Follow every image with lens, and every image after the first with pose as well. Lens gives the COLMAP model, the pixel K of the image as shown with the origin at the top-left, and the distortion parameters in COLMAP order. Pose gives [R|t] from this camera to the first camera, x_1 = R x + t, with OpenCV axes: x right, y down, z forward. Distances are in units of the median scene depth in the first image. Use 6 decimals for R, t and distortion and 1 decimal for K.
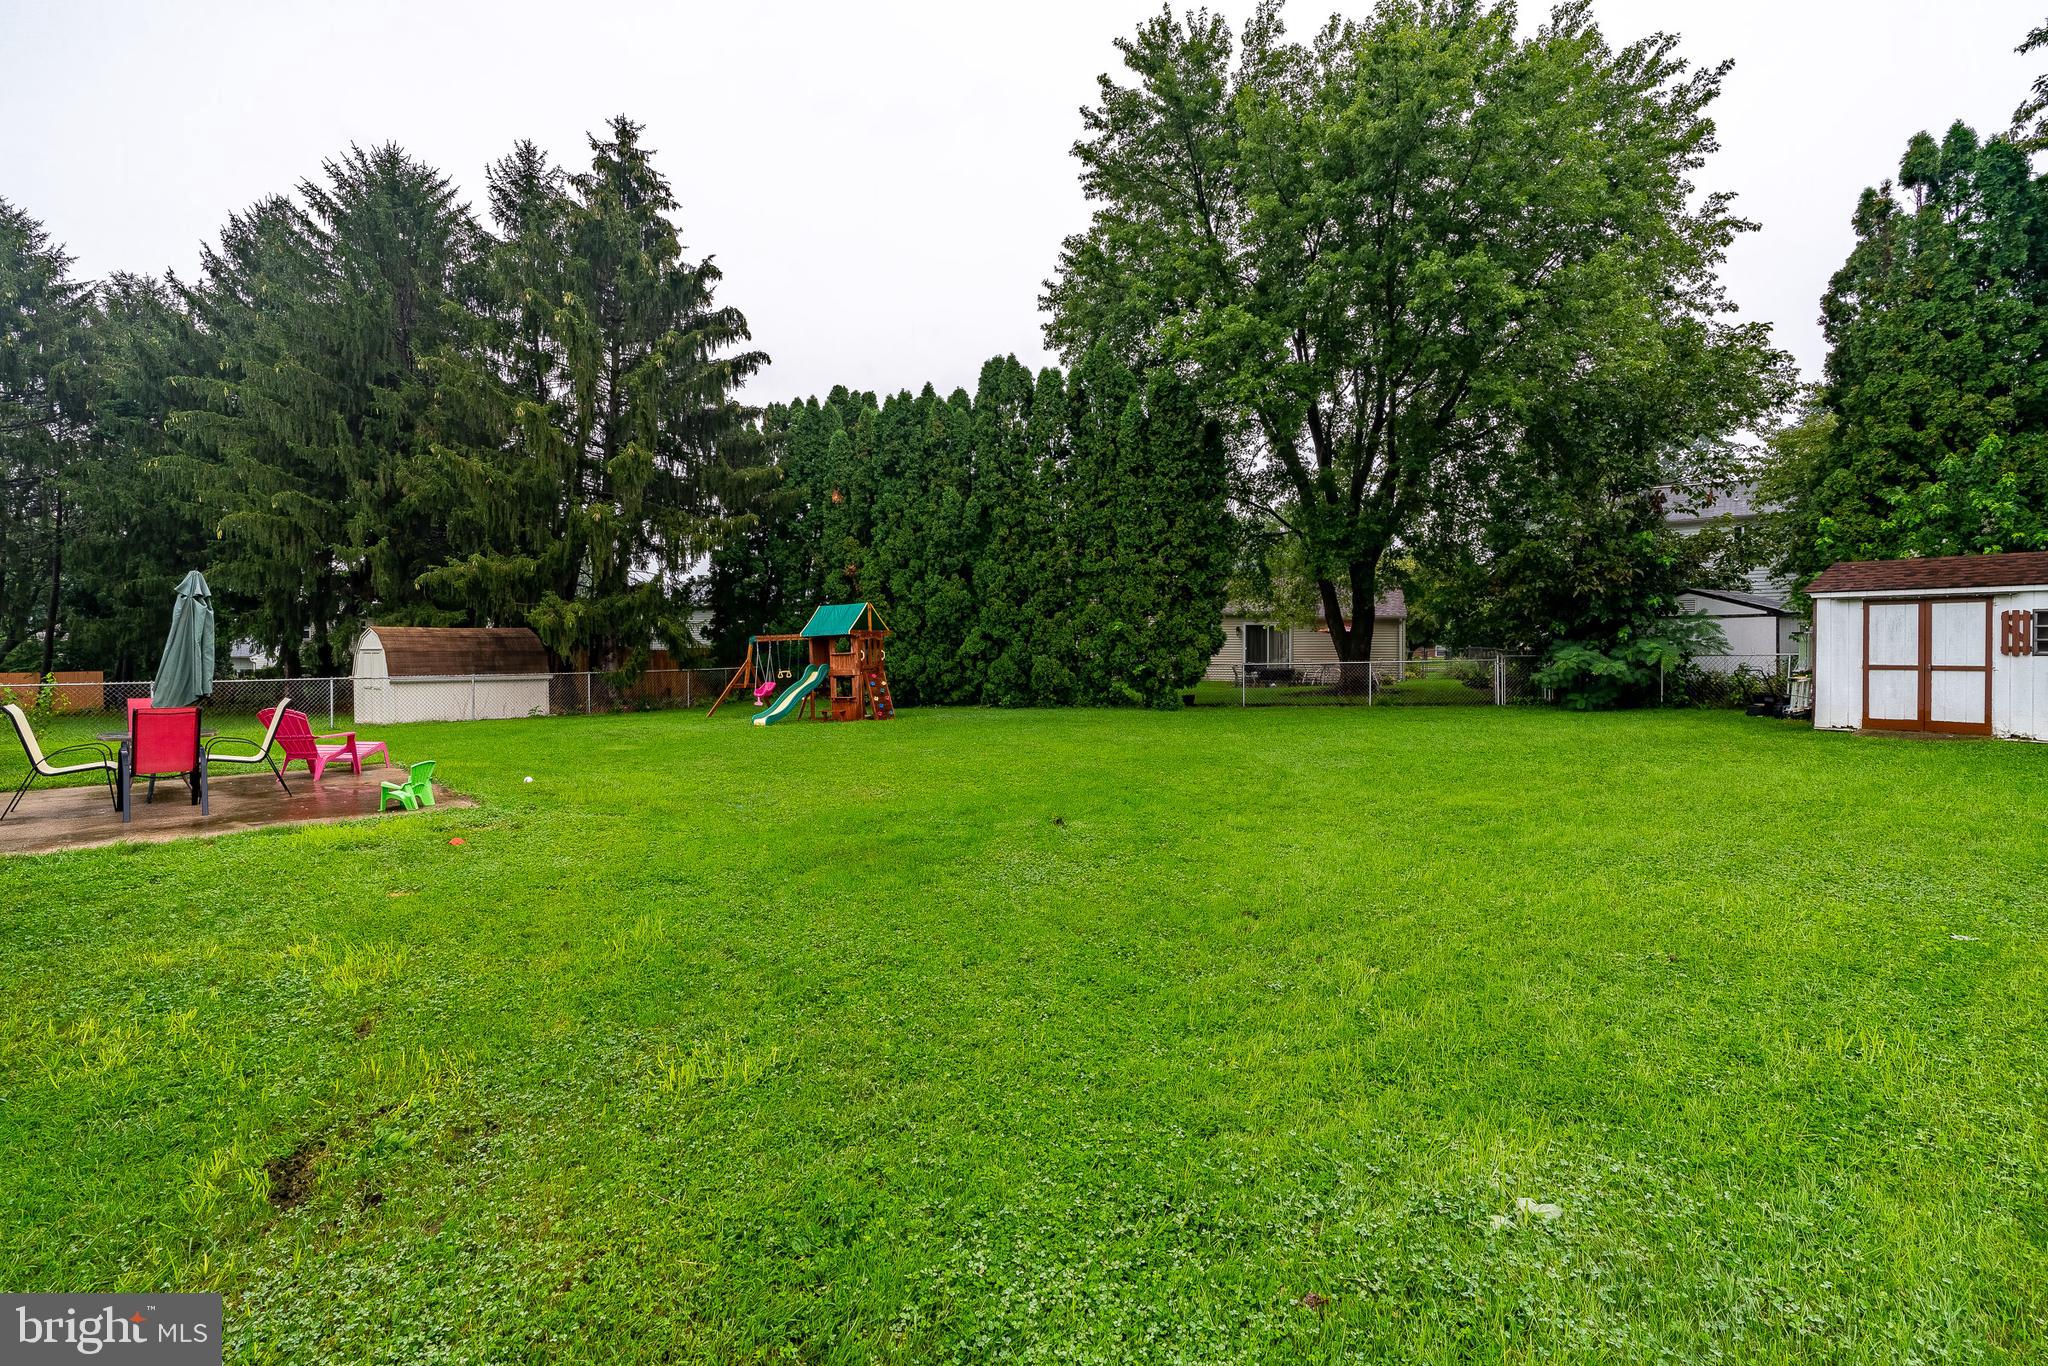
lens RADIAL K [[934.7, 0, 1024.6], [0, 934.7, 671.5], [0, 0, 1]] dist [-0.002836, -0.000165]
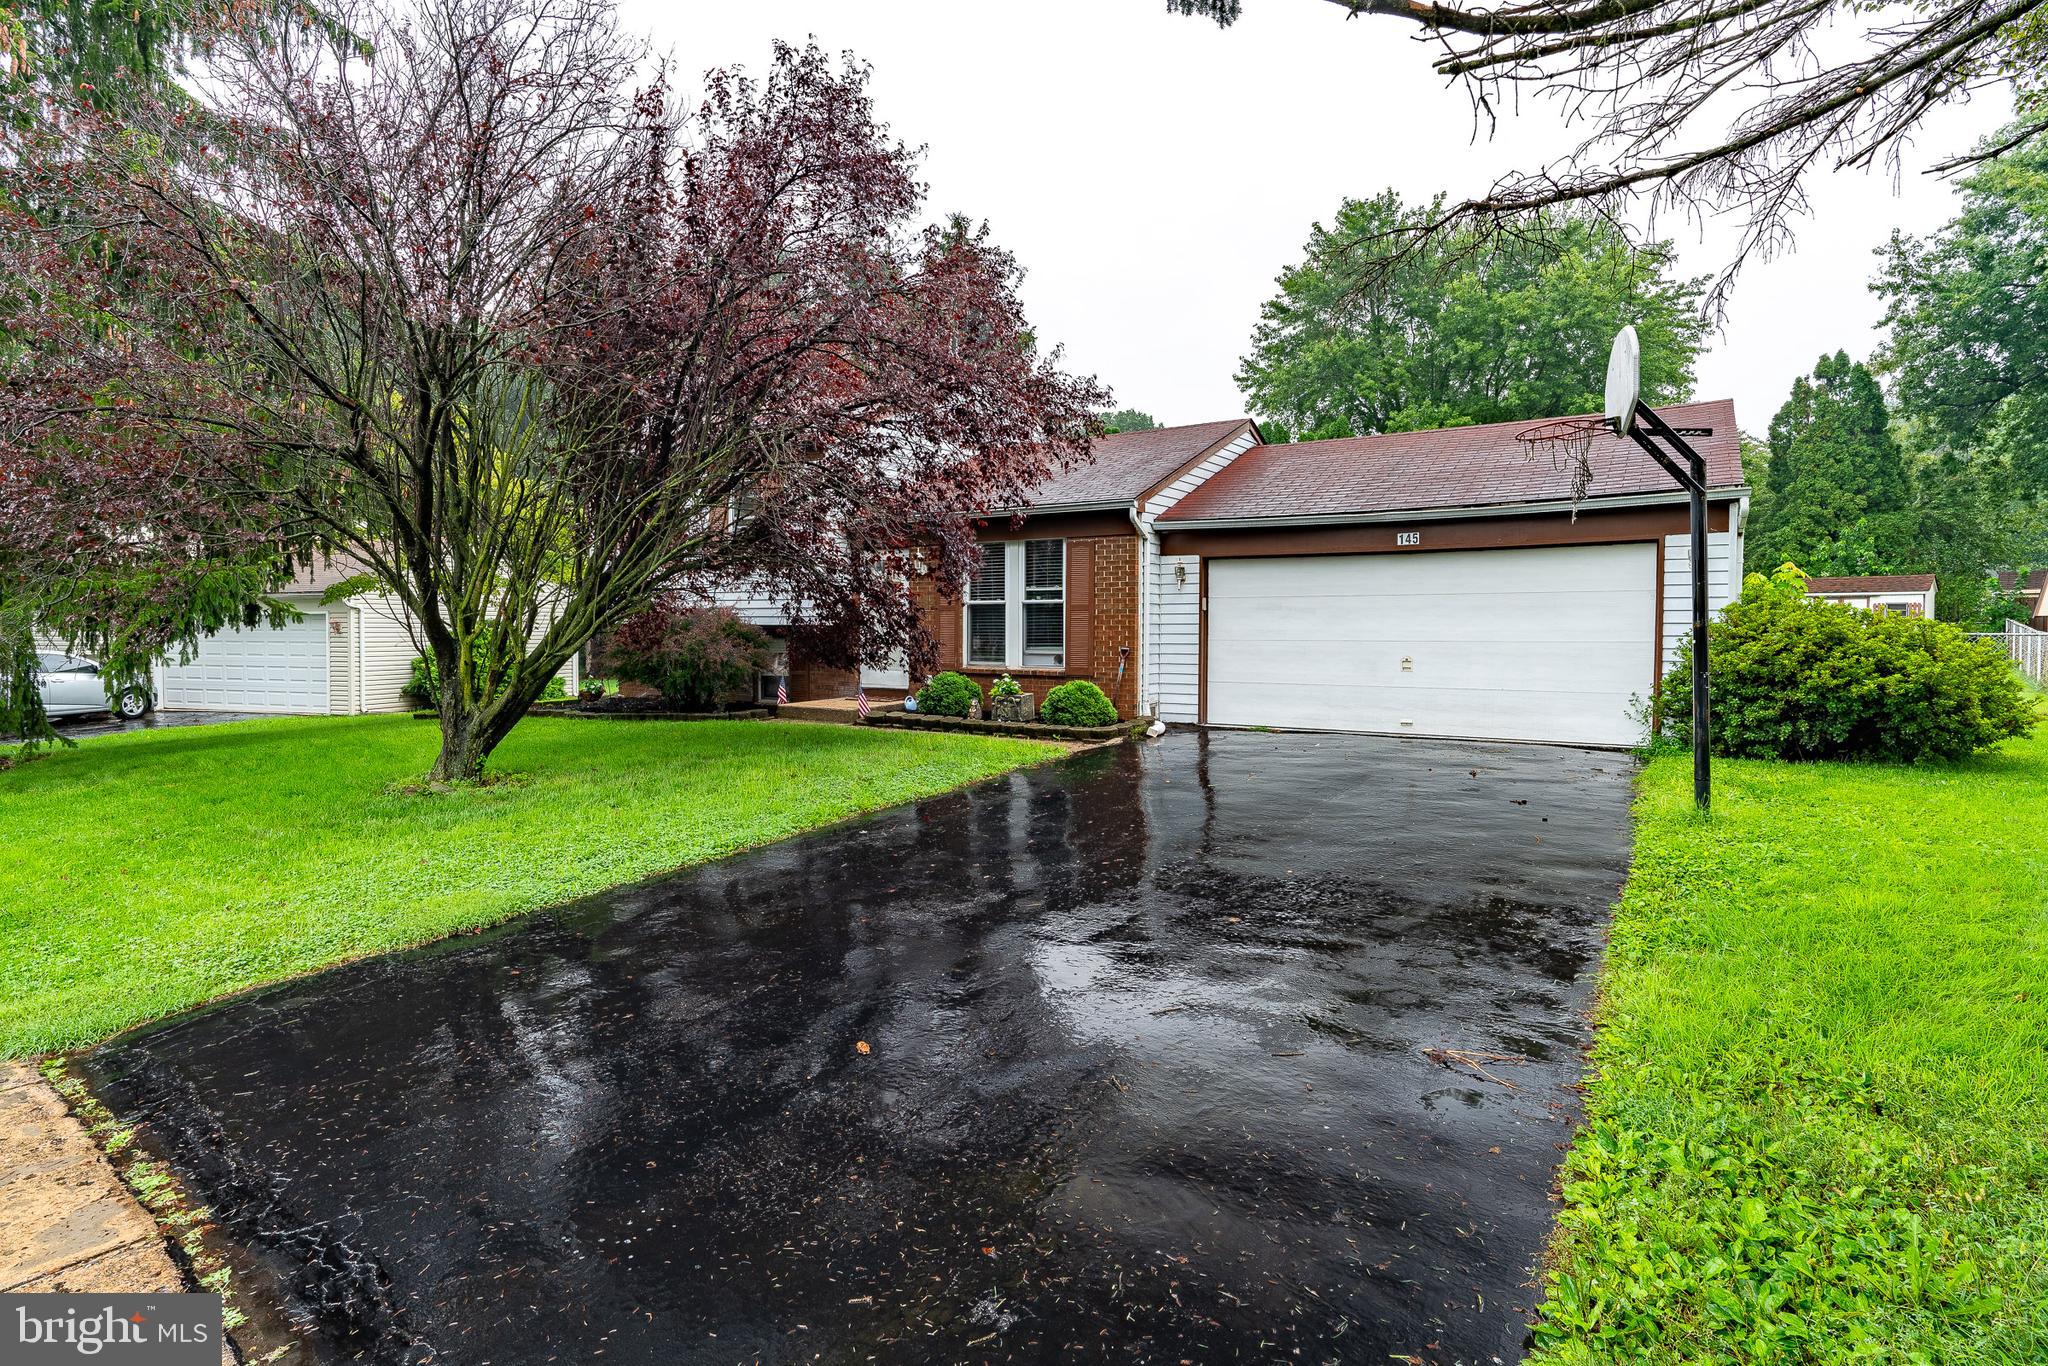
lens RADIAL K [[1064.1, 0, 1023.9], [0, 1064.1, 676.3], [0, 0, 1]] dist [0.000261, 0.000154]
pose [[0.976894, -0.005693, 0.213647, -1.144026], [0.002604, 0.999888, 0.014735, 0.052178], [-0.213707, -0.013838, 0.976800, -0.814549]]
